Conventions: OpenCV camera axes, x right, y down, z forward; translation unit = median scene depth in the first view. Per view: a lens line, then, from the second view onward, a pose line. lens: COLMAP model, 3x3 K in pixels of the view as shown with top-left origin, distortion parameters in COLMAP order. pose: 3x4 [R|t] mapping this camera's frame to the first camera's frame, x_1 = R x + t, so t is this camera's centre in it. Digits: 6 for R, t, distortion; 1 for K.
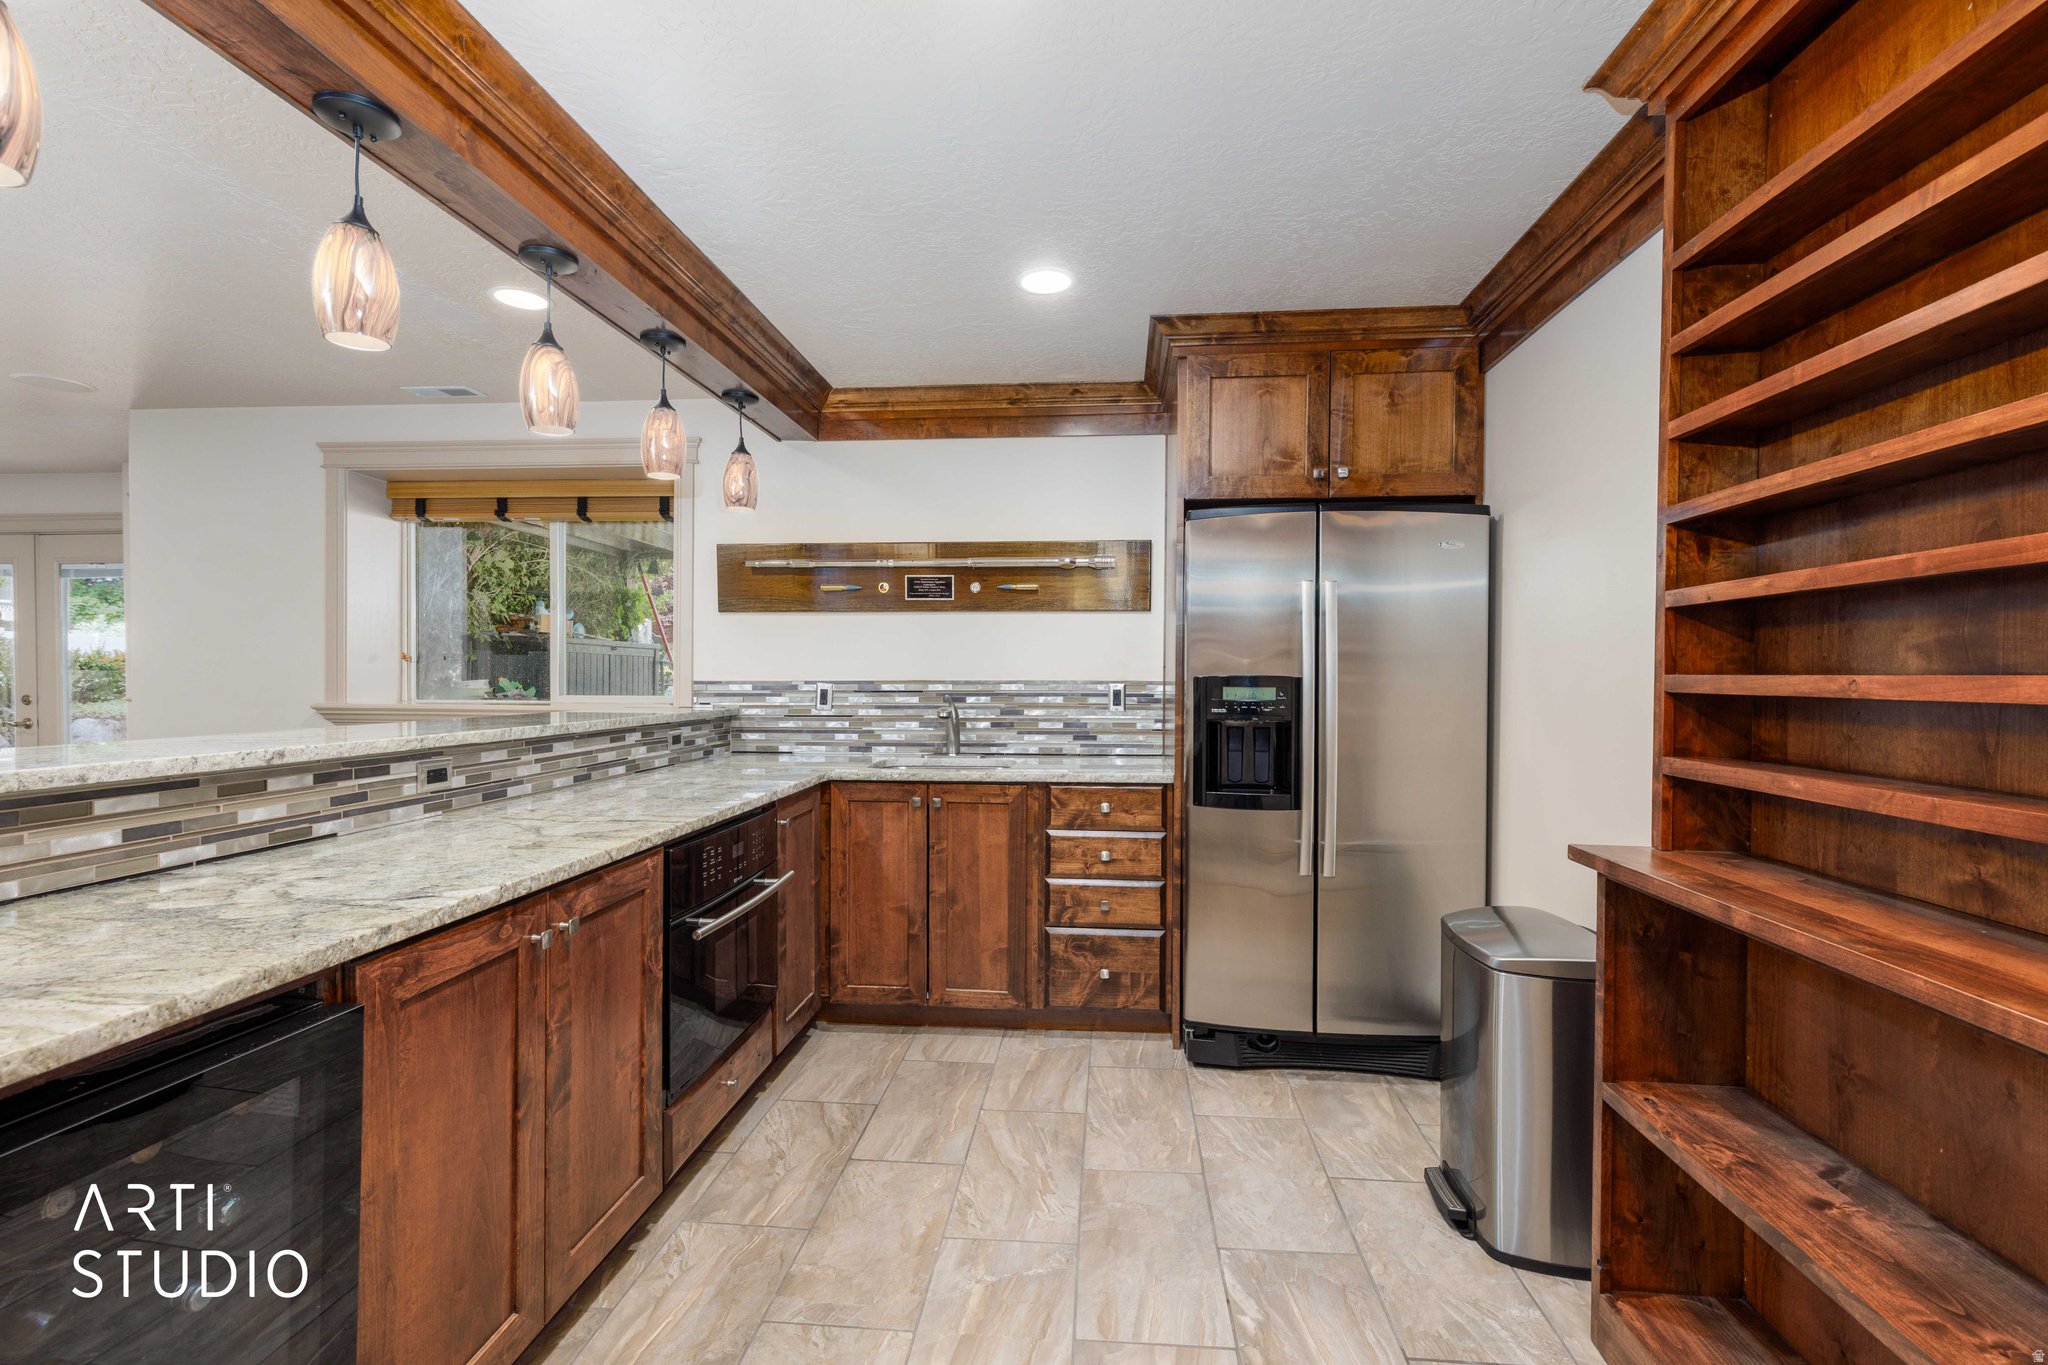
lens RADIAL K [[916.3, 0, 1028.2], [0, 916.3, 682.5], [0, 0, 1]] dist [0.003943, -0.000470]
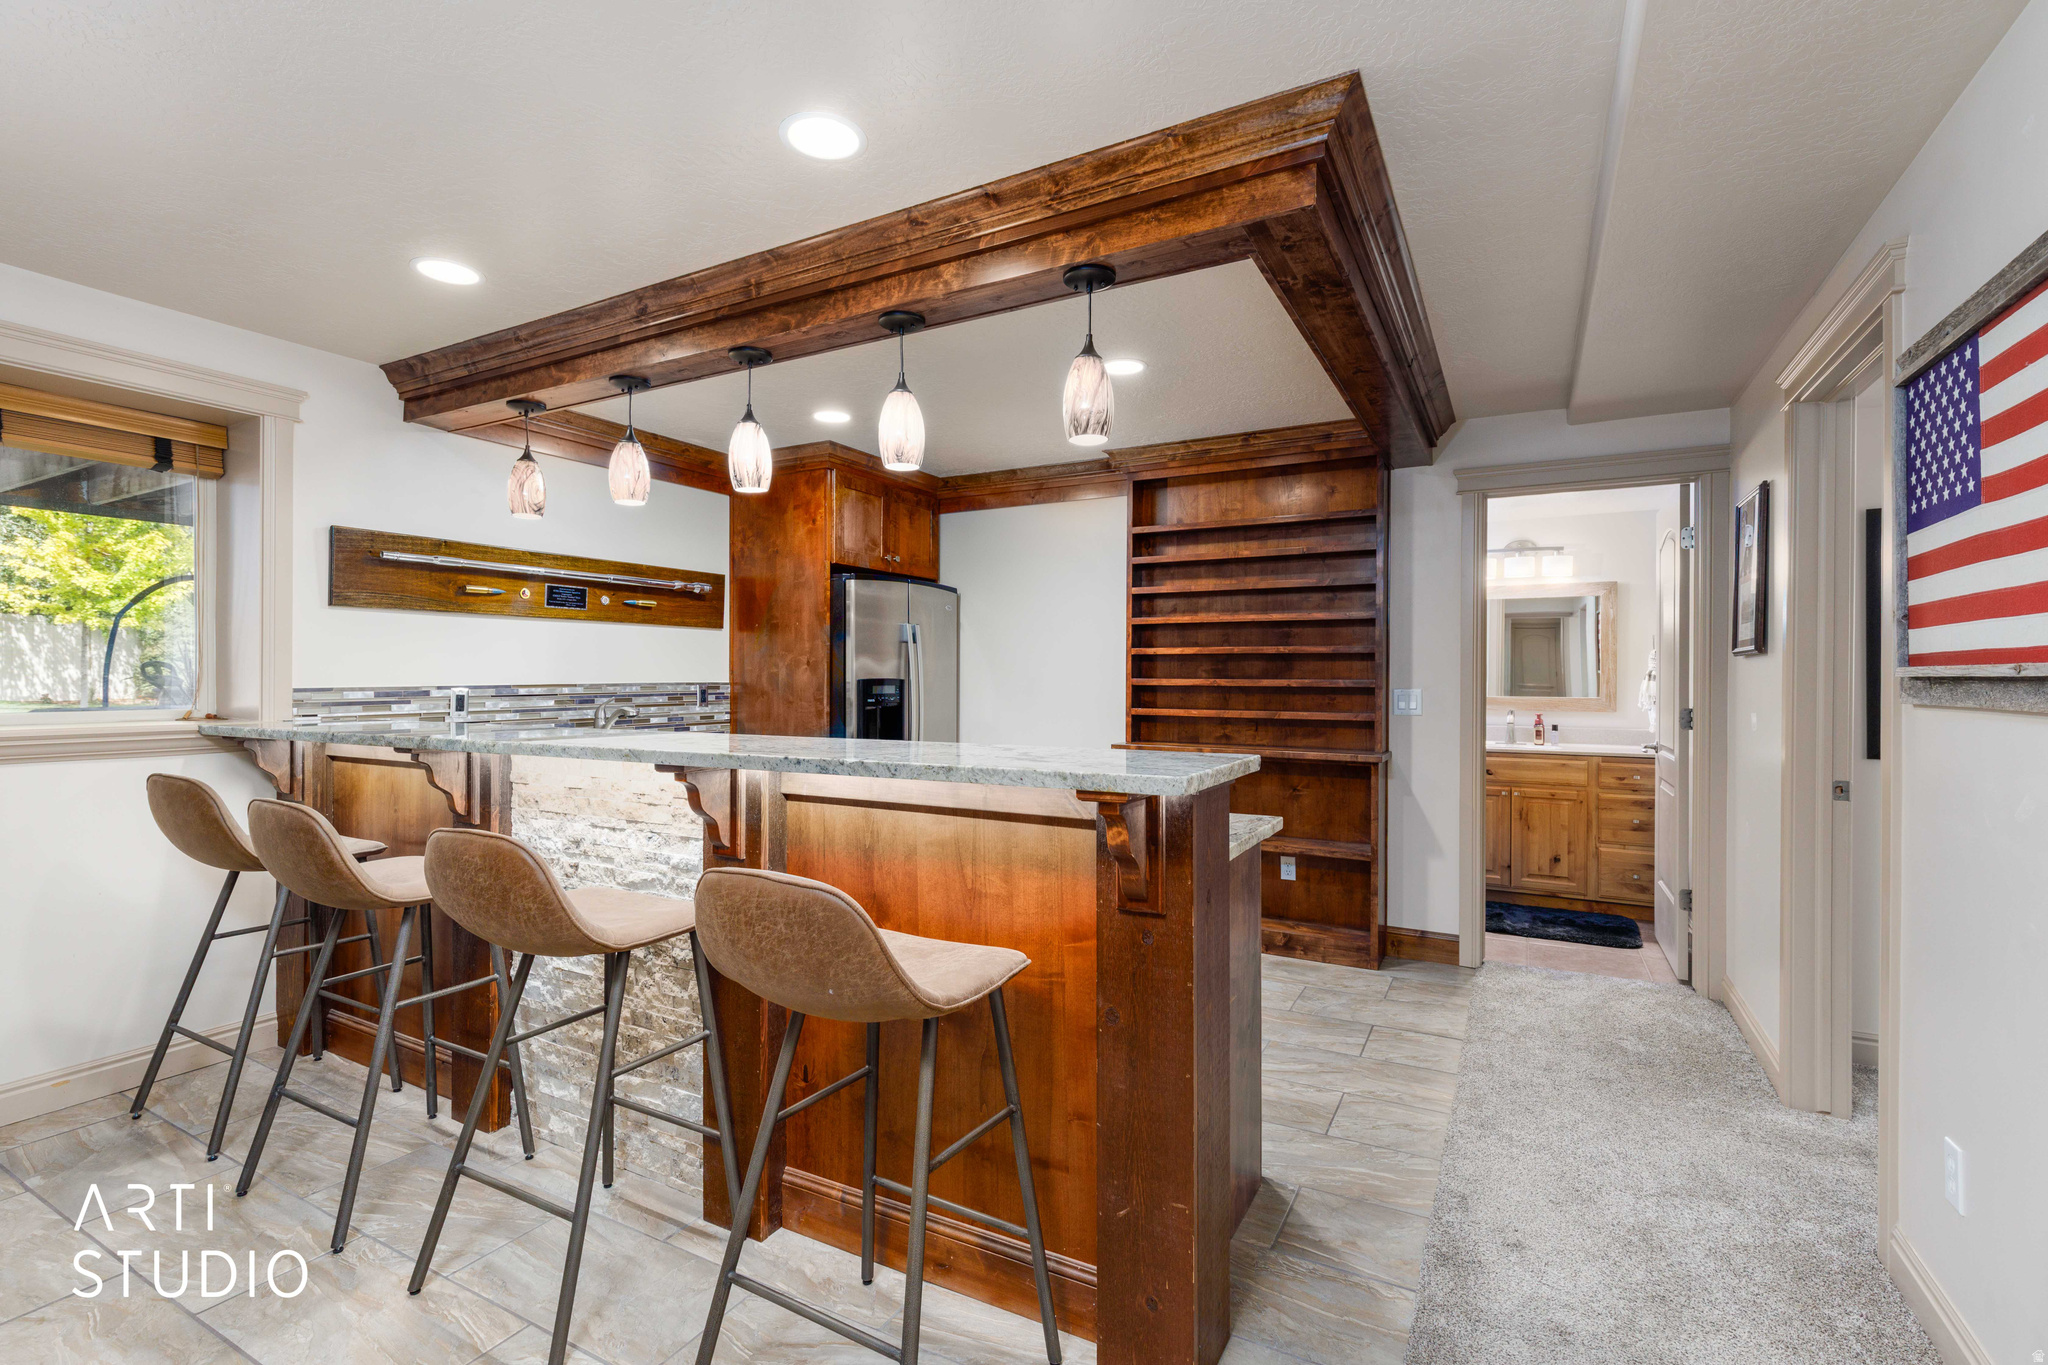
lens RADIAL K [[916.3, 0, 1023.7], [0, 916.3, 679.6], [0, 0, 1]] dist [0.003943, -0.000470]
pose [[0.400815, -0.007358, 0.916129, -0.871381], [0.007428, 0.999961, 0.004781, -0.008666], [-0.916129, 0.004888, 0.400854, 0.081084]]
